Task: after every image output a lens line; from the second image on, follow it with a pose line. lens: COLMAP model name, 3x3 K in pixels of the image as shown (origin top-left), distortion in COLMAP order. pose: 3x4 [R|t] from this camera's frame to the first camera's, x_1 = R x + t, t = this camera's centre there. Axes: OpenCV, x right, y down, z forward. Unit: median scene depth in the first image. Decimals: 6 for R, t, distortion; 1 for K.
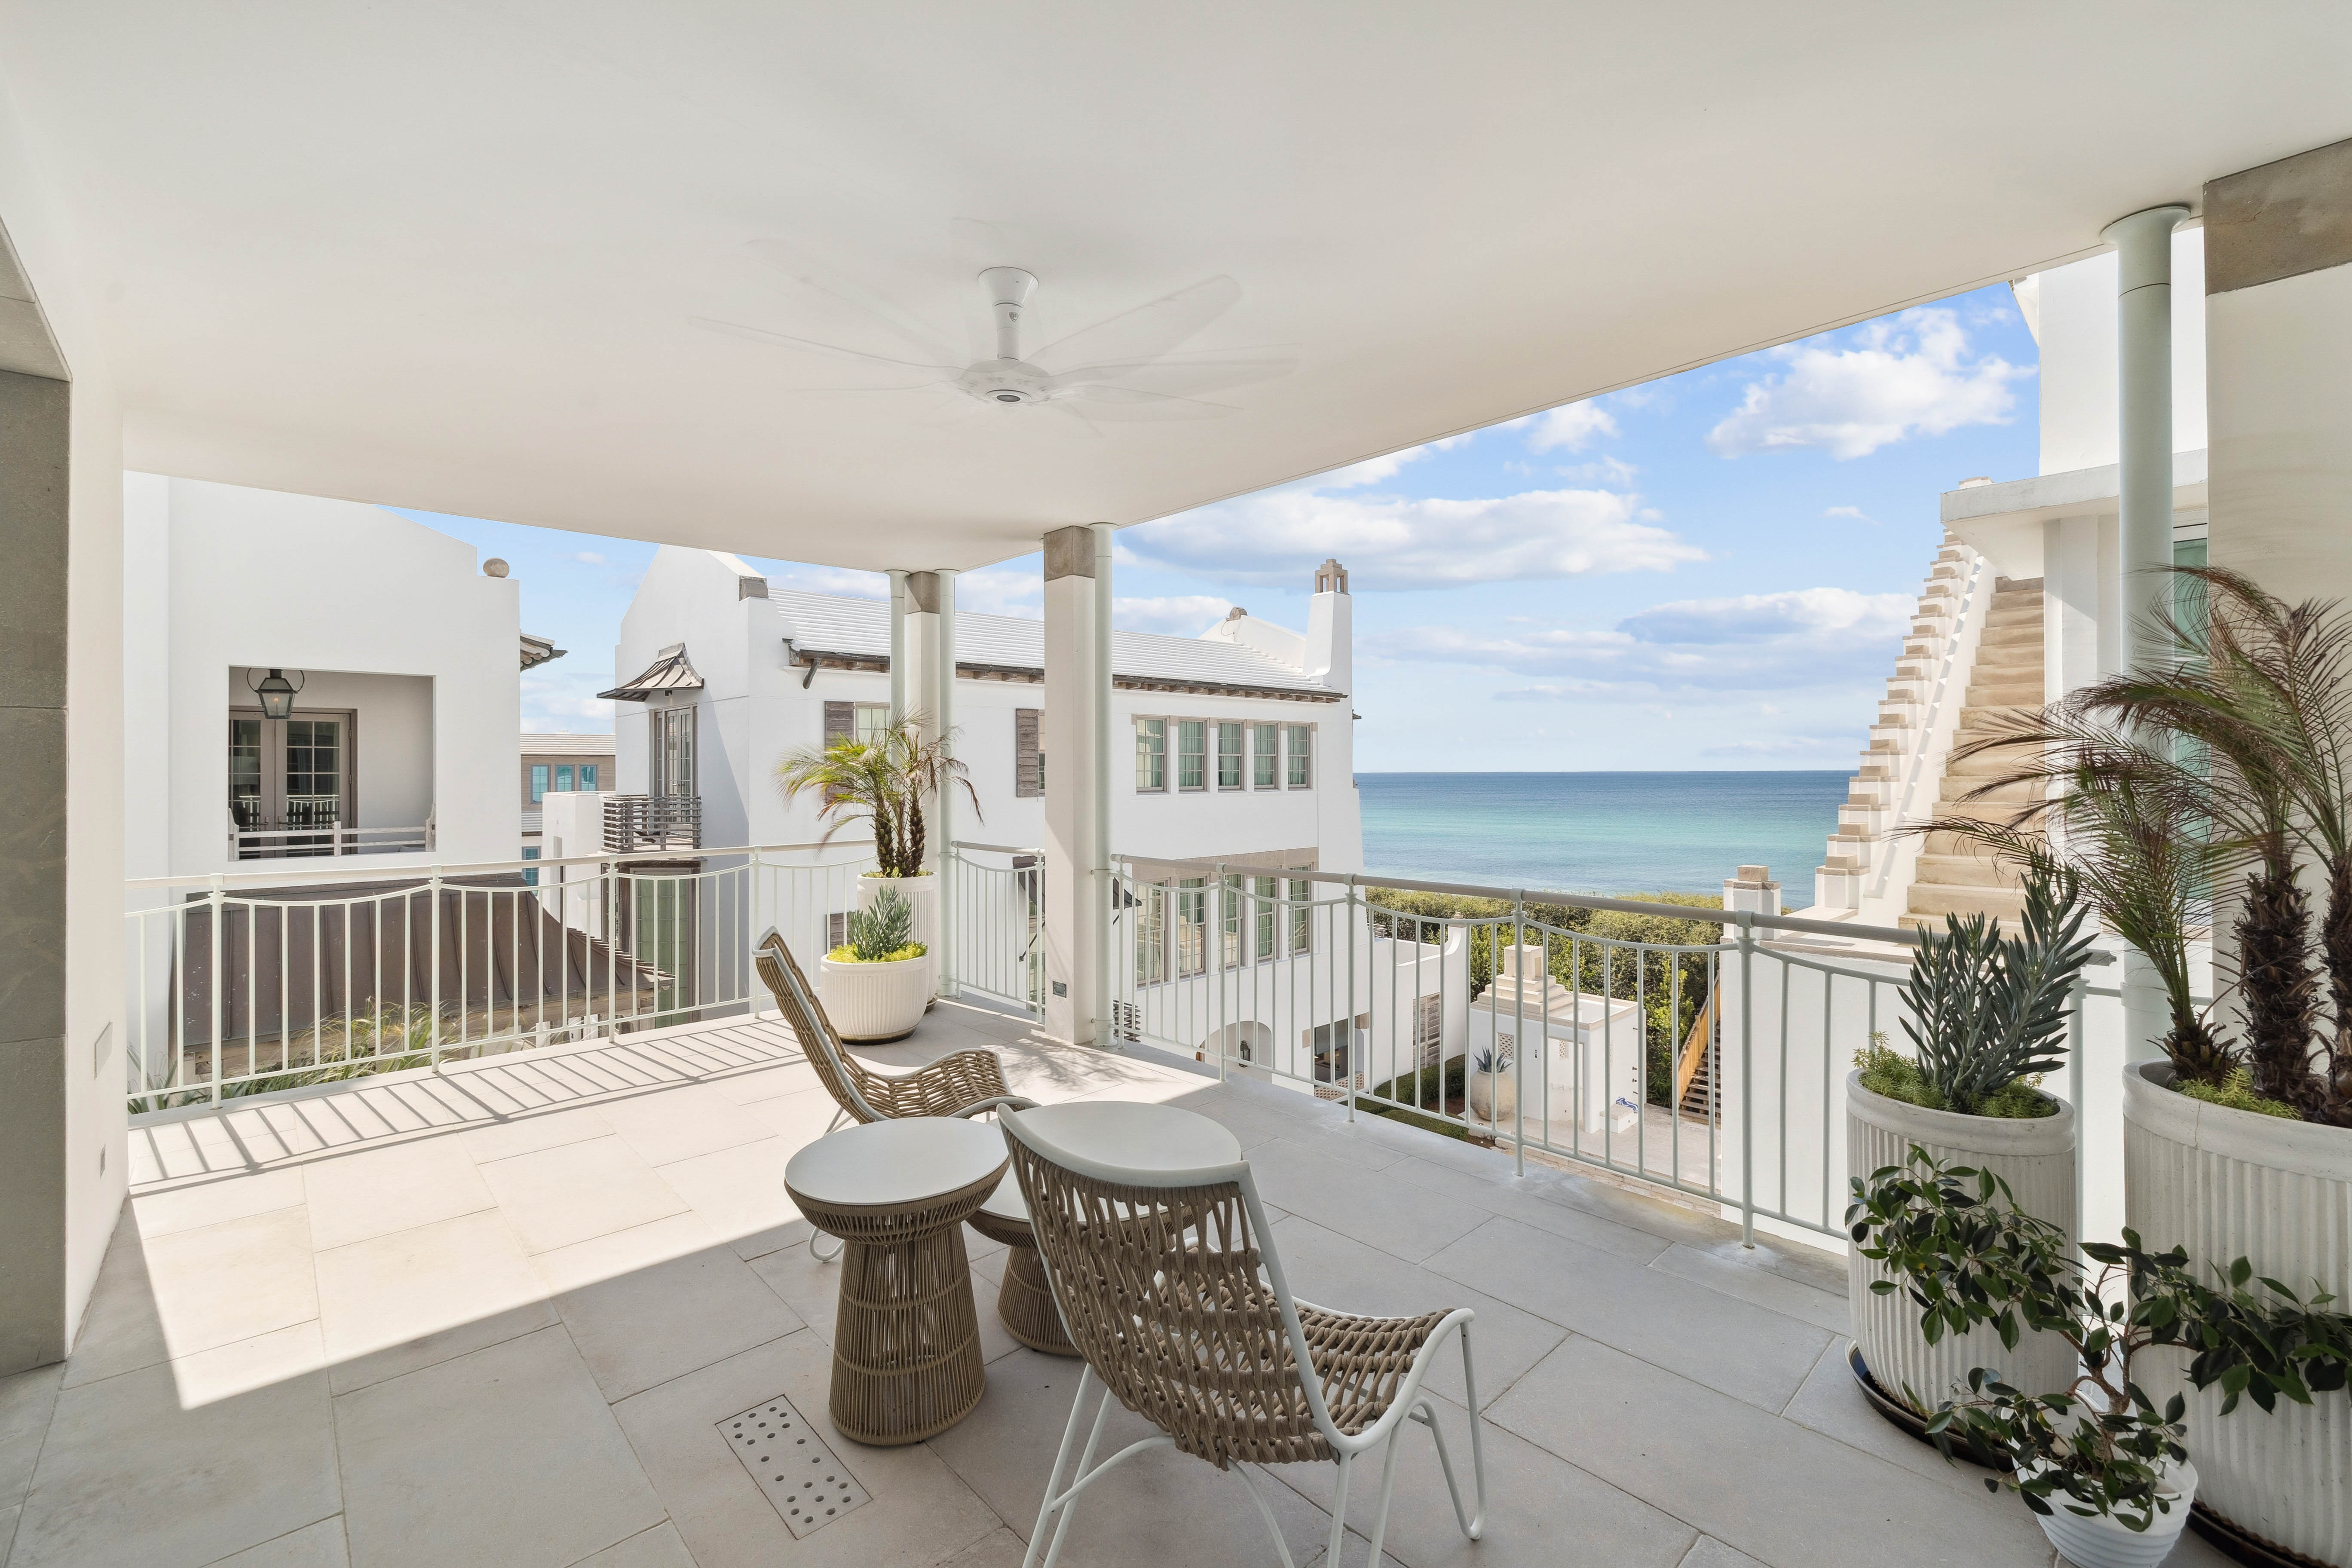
lens RADIAL K [[993.5, 0, 1179.6], [0, 993.5, 774.5], [0, 0, 1]] dist [0.001385, 0.000088]
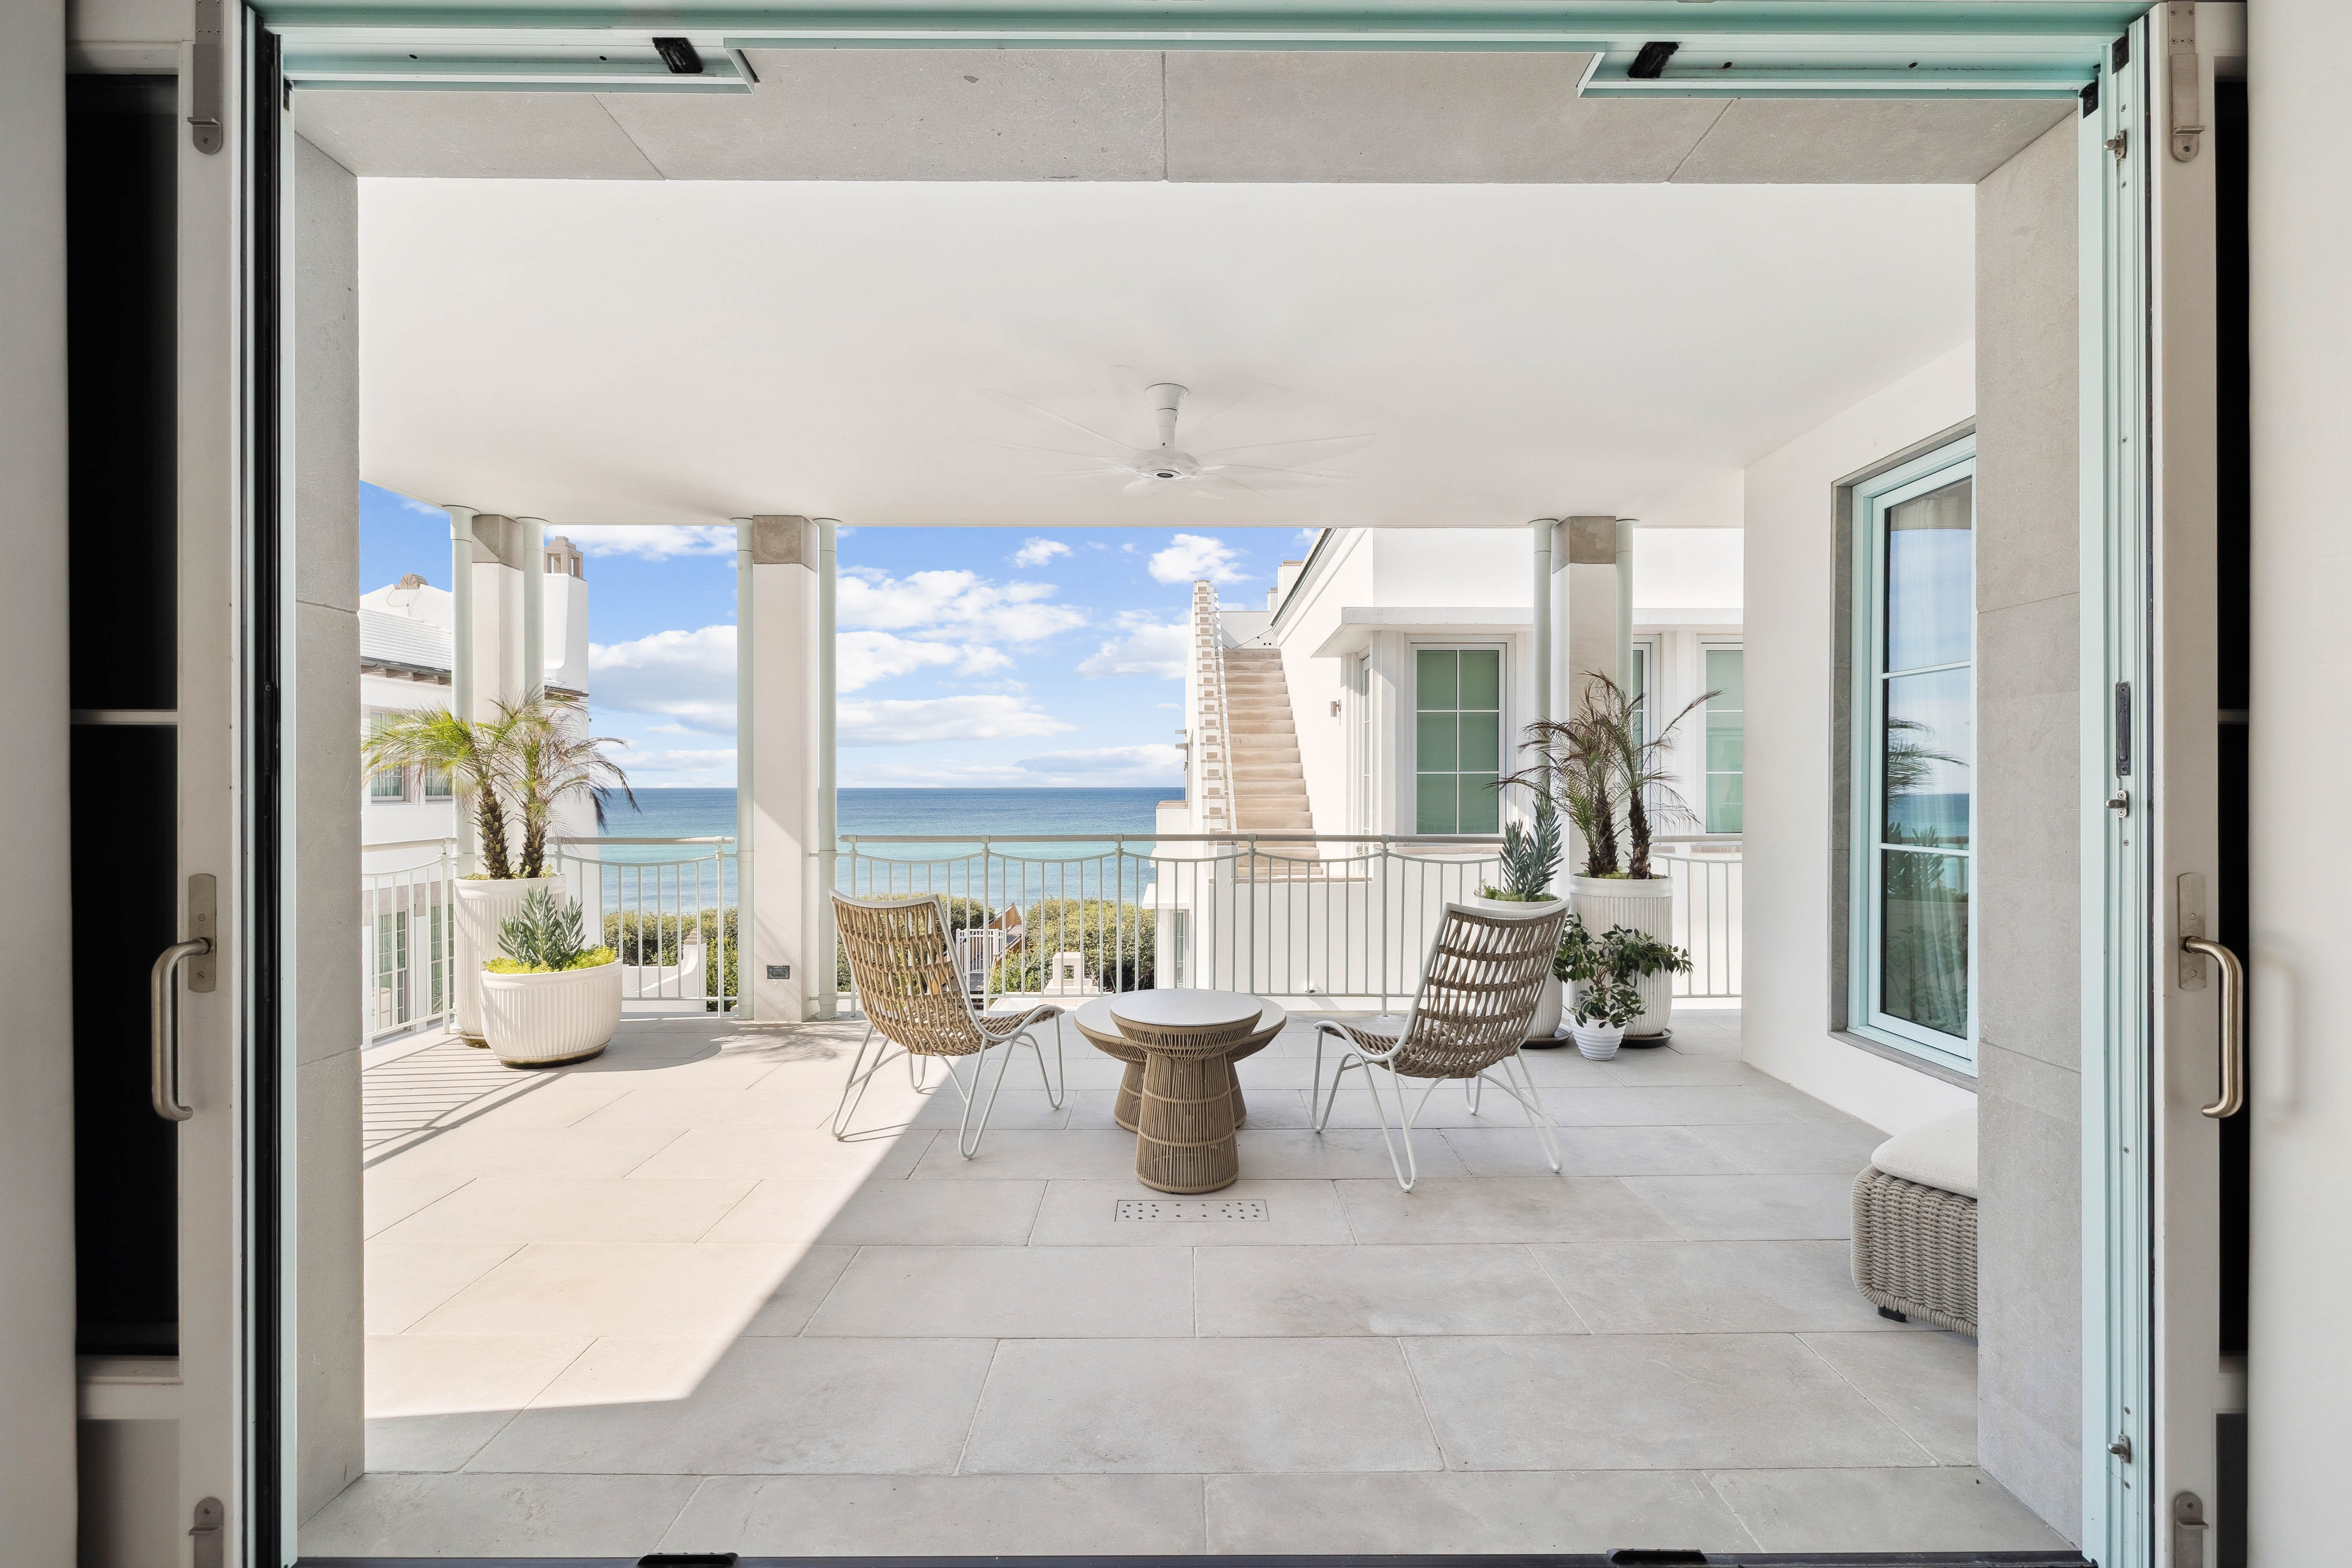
lens RADIAL K [[993.5, 0, 1179.6], [0, 993.5, 774.5], [0, 0, 1]] dist [0.001385, 0.000088]
pose [[0.679852, 0.015577, 0.733184, -1.201653], [-0.003218, 0.999828, -0.018258, 0.072143], [-0.733342, 0.010053, 0.679785, 0.029994]]
